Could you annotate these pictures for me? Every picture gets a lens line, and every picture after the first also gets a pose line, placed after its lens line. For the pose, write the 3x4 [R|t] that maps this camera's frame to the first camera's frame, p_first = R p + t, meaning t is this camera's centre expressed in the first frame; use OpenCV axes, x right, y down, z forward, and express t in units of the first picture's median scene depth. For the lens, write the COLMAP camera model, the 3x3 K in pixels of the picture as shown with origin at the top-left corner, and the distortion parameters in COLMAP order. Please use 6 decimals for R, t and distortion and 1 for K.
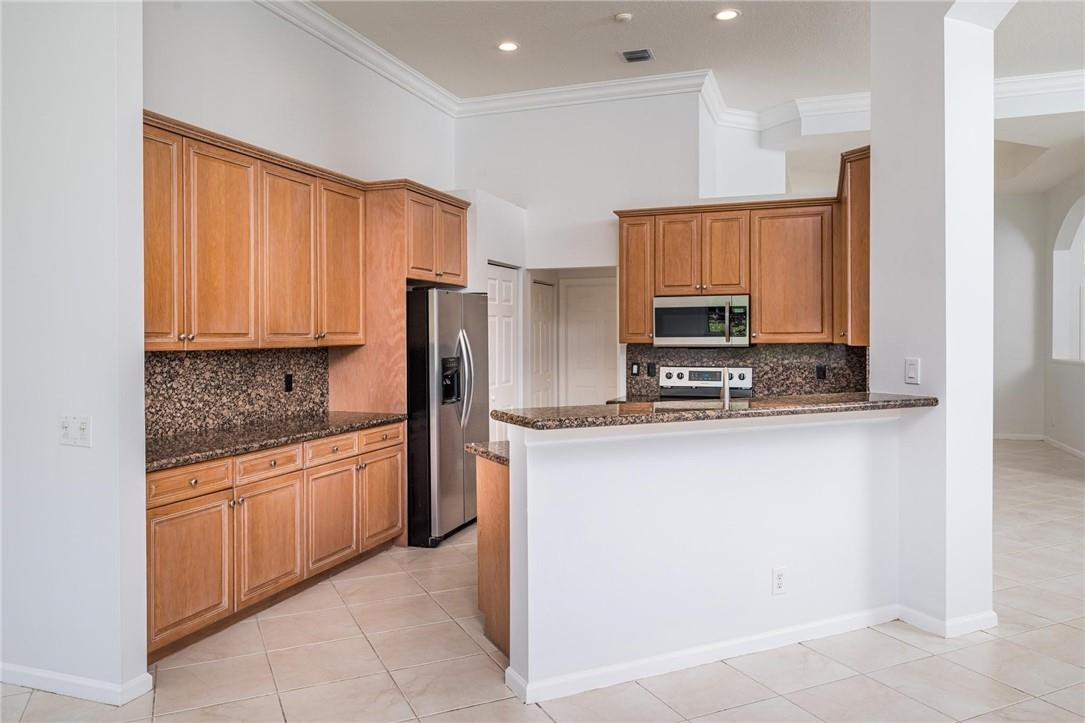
lens RADIAL K [[776.2, 0, 550.4], [0, 776.2, 356.7], [0, 0, 1]] dist [0.003327, 0.000049]
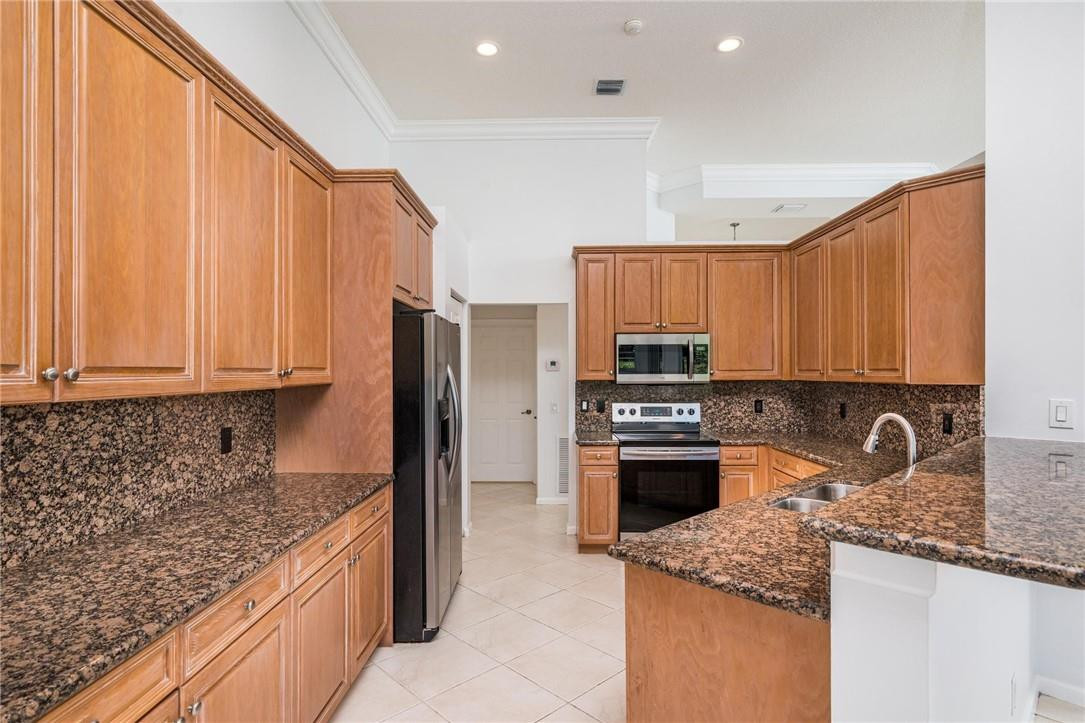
lens RADIAL K [[553.6, 0, 549.0], [0, 553.6, 377.3], [0, 0, 1]] dist [-0.001855, 0.001159]
pose [[0.947757, -0.000119, 0.318992, -0.183792], [0.005554, 0.999854, -0.016129, -0.010409], [-0.318943, 0.017058, 0.947620, 0.366656]]
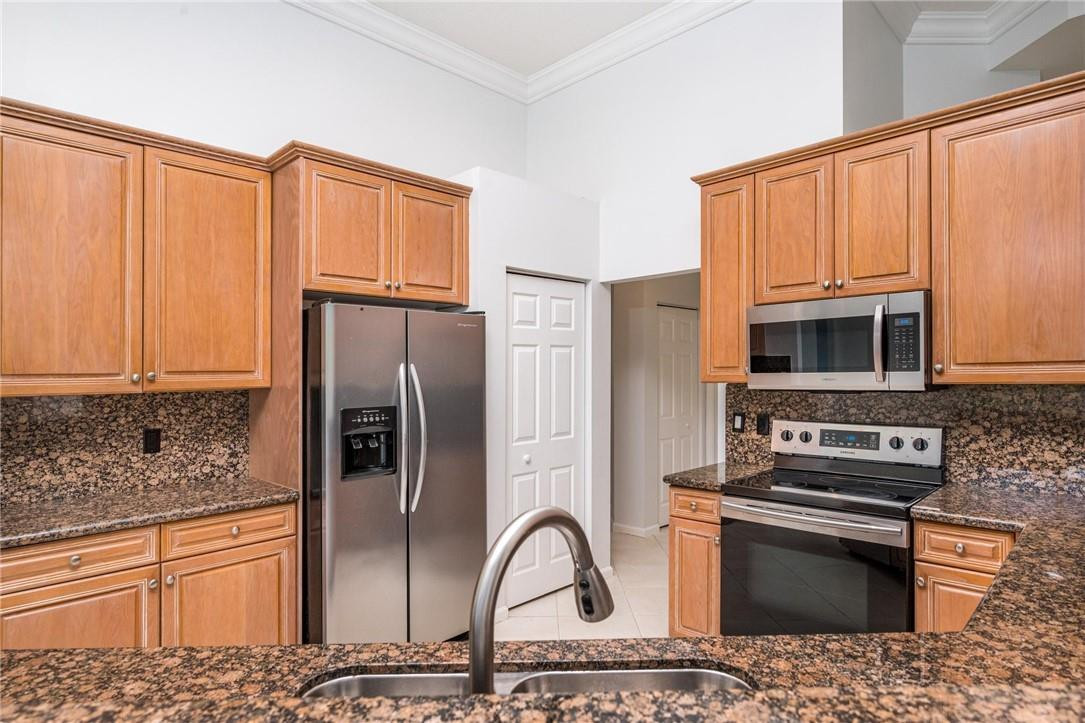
lens RADIAL K [[593.4, 0, 548.6], [0, 593.4, 382.5], [0, 0, 1]] dist [-0.005511, -0.003516]
pose [[0.907866, 0.000159, -0.419260, 0.192345], [-0.002352, 0.999986, -0.004712, -0.015982], [0.419254, 0.005264, 0.907854, 0.537403]]
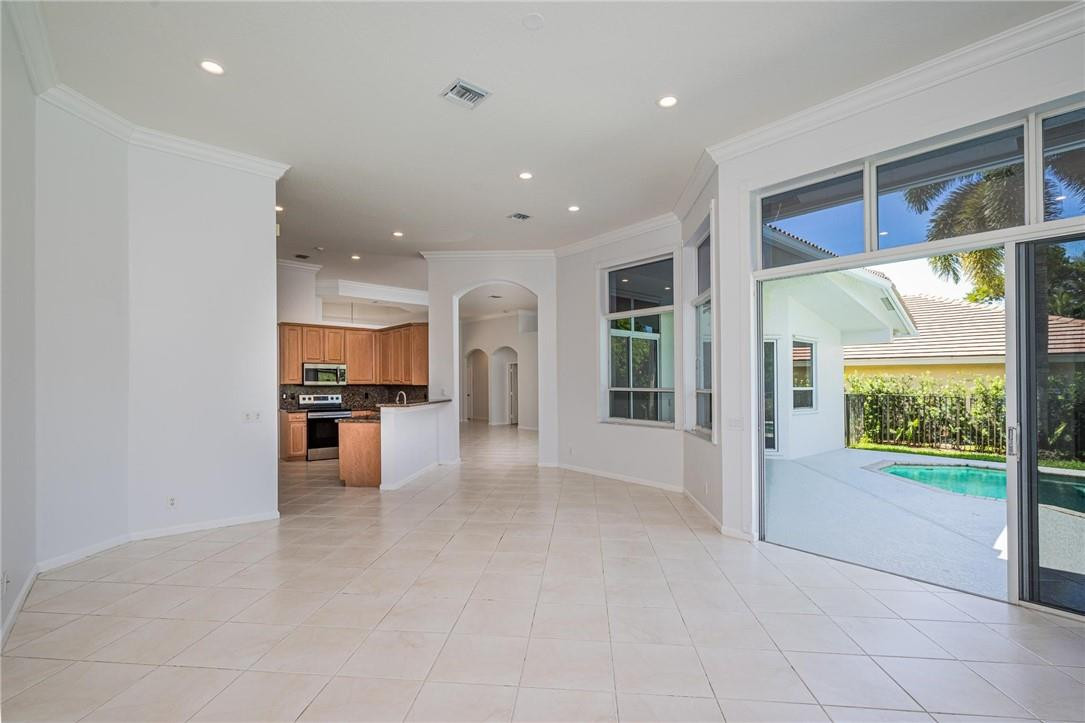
lens RADIAL K [[485.0, 0, 530.4], [0, 485.0, 384.6], [0, 0, 1]] dist [0.007677, 0.000675]
pose [[0.526938, 0.004064, 0.849894, -0.739196], [0.014656, 0.999796, -0.013868, 0.013498], [-0.849777, 0.019763, 0.526771, -0.300285]]
